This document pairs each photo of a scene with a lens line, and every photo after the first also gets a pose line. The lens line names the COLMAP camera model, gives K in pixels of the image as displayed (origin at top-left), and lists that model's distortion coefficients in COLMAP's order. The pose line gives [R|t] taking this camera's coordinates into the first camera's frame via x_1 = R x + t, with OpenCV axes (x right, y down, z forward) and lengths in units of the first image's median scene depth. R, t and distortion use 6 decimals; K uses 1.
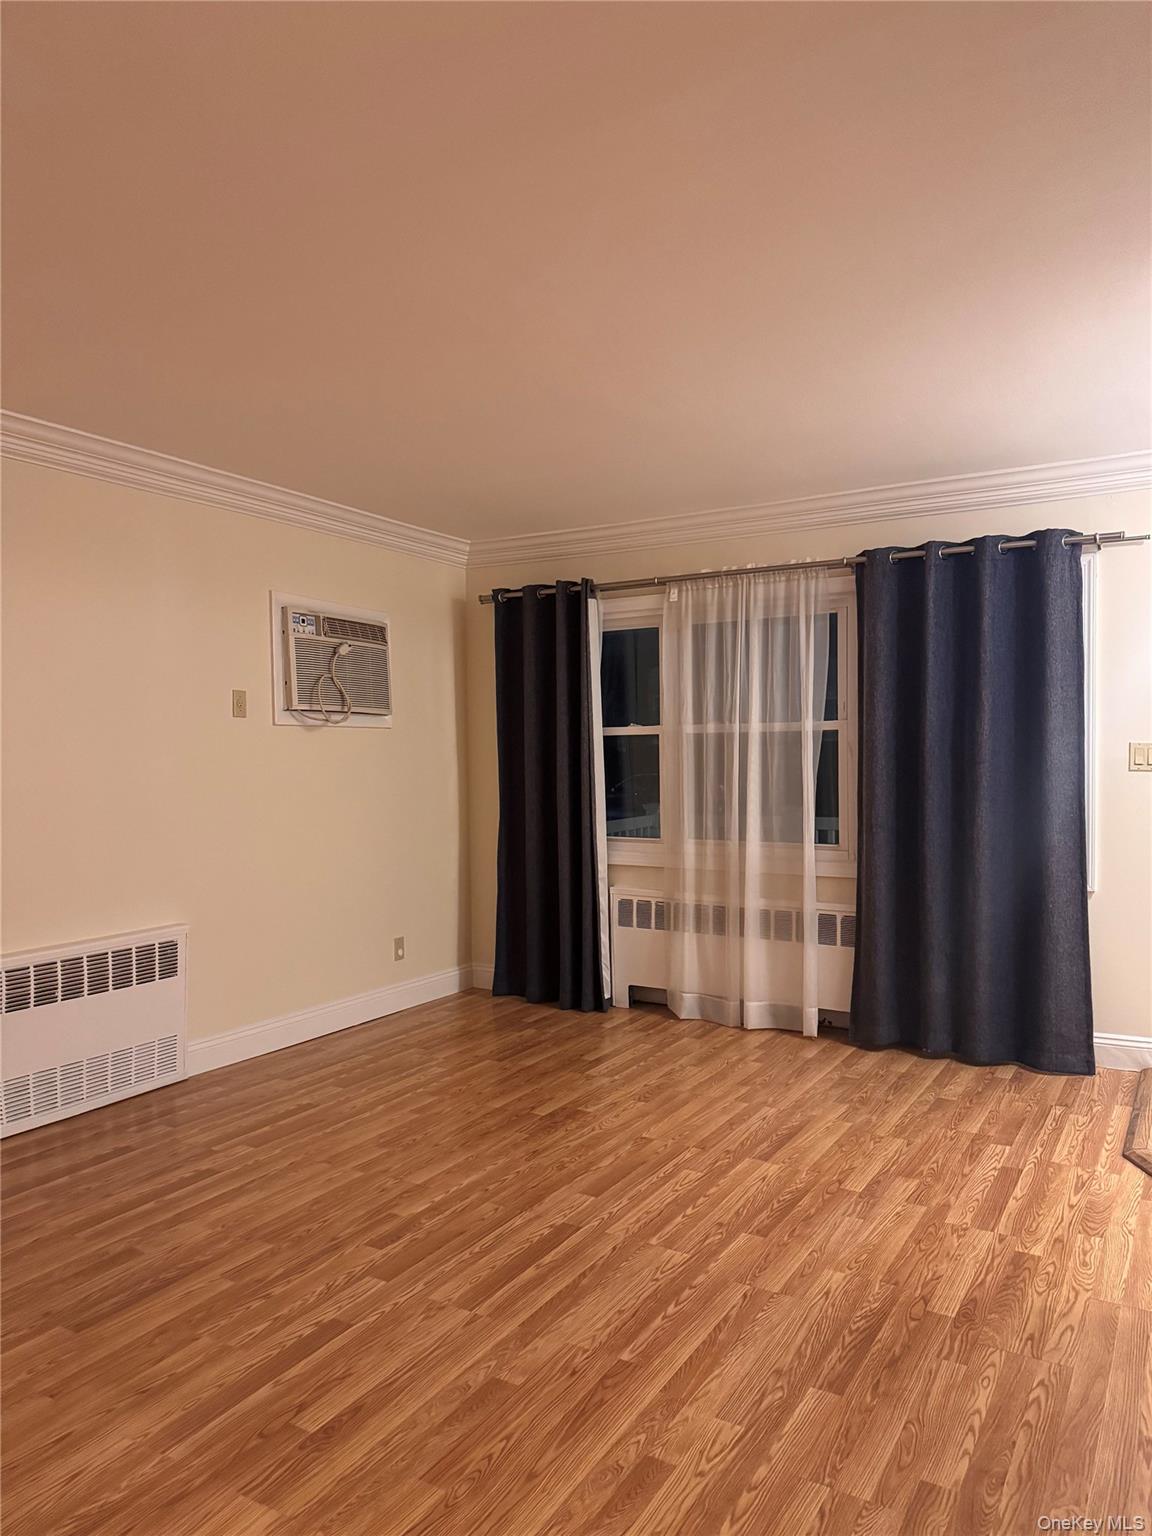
lens RADIAL K [[1075.6, 0, 588.0], [0, 1075.6, 754.6], [0, 0, 1]] dist [0.066116, -0.060252]
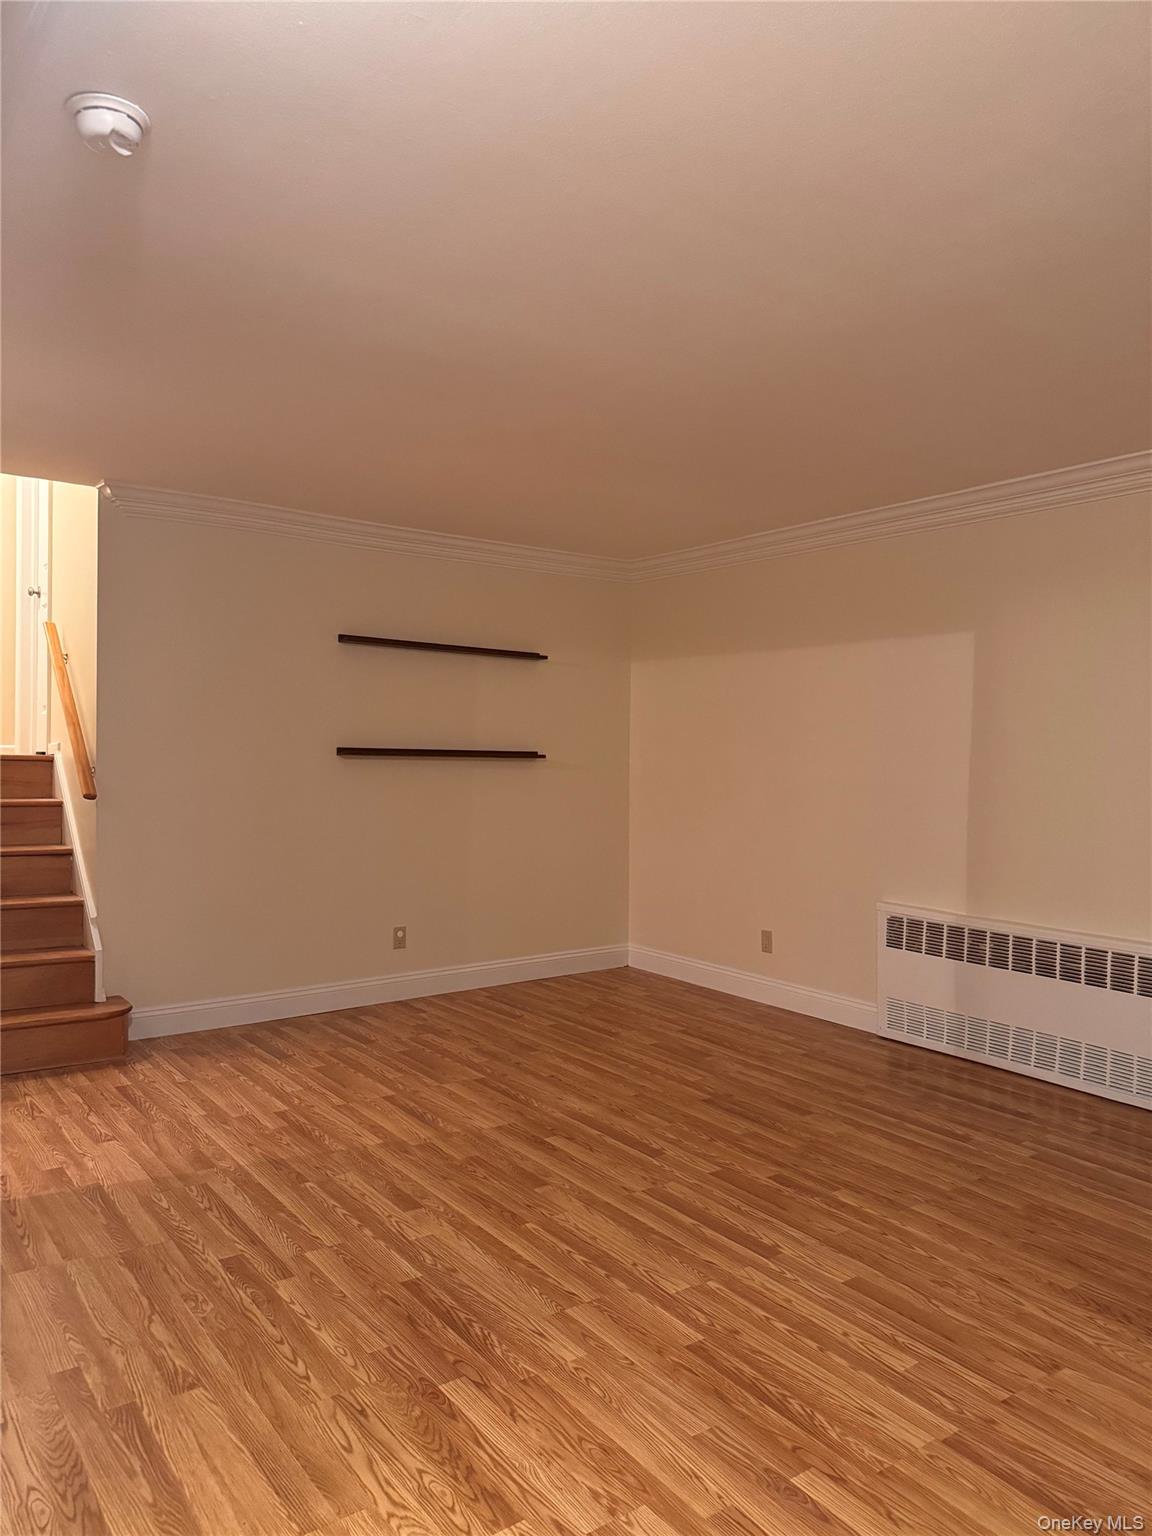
lens RADIAL K [[1075.6, 0, 586.5], [0, 1075.6, 770.2], [0, 0, 1]] dist [0.066116, -0.060252]
pose [[-0.393934, 0.016652, -0.918988, 0.772859], [-0.014117, 0.999608, 0.024164, -0.013094], [0.919030, 0.022492, -0.393544, 1.015552]]
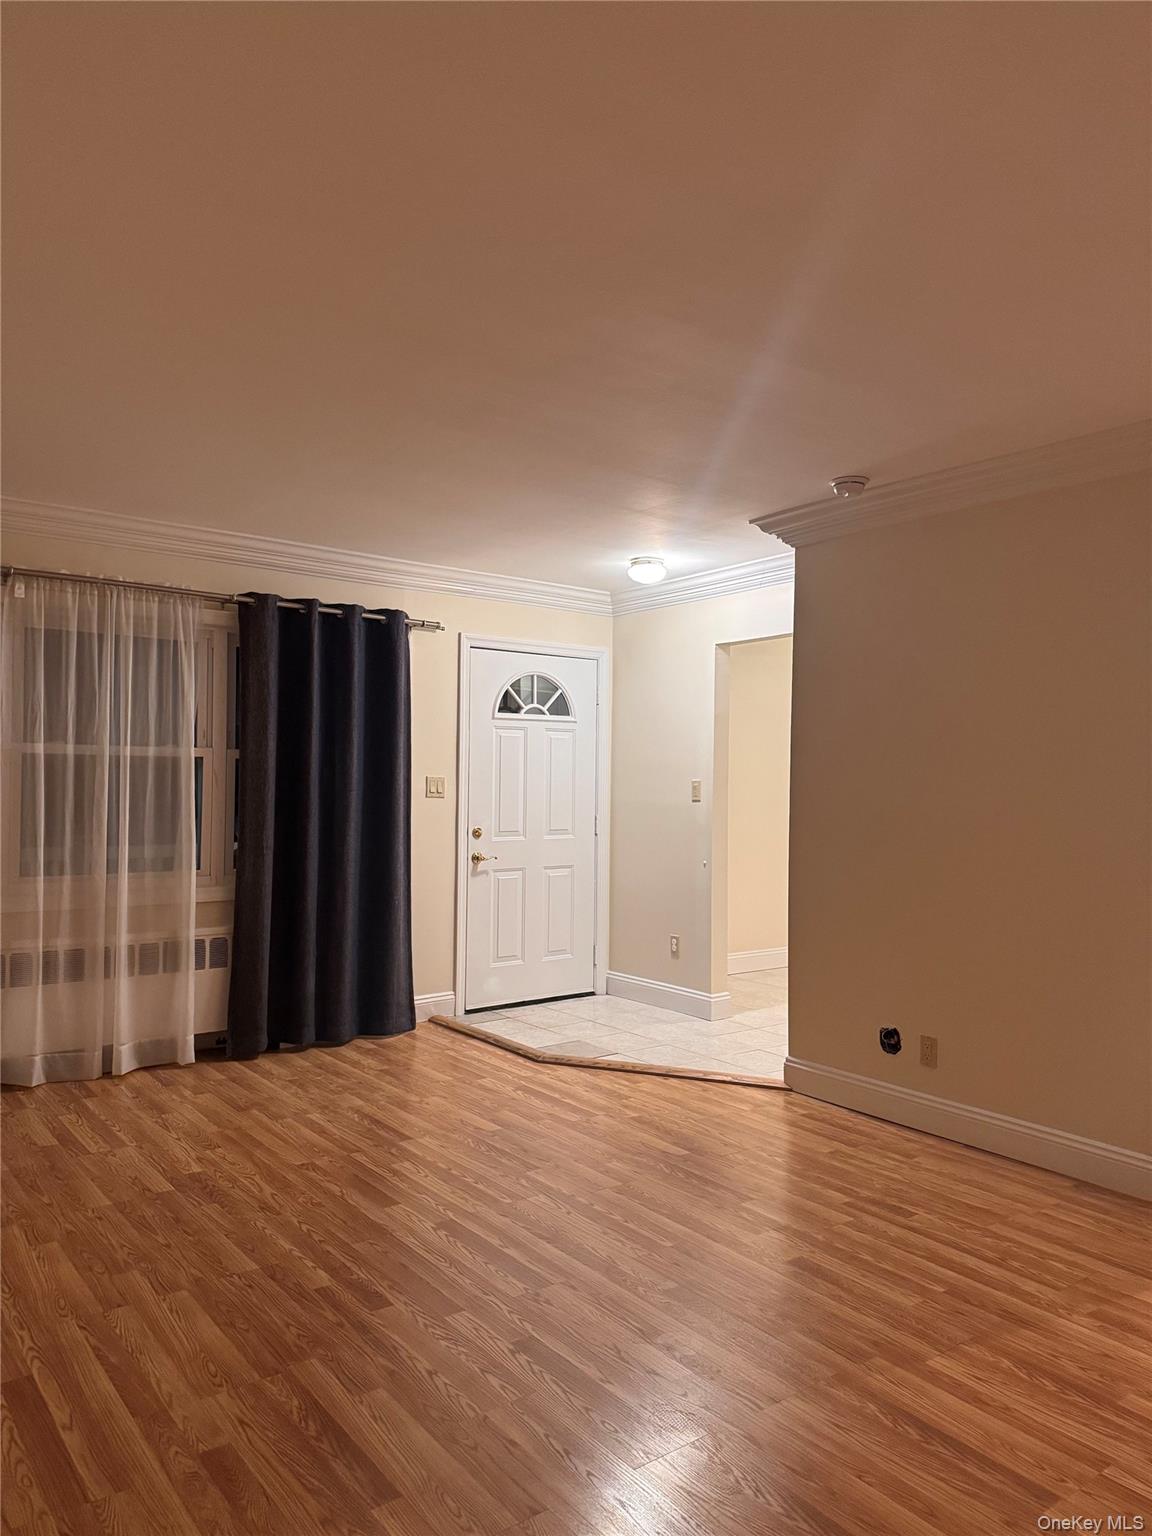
lens RADIAL K [[1075.6, 0, 568.4], [0, 1075.6, 768.2], [0, 0, 1]] dist [0.066116, -0.060252]
pose [[0.390231, 0.024097, 0.920402, -0.807688], [-0.015038, 0.999691, -0.019797, 0.002818], [-0.920594, -0.006115, 0.390472, 0.391492]]
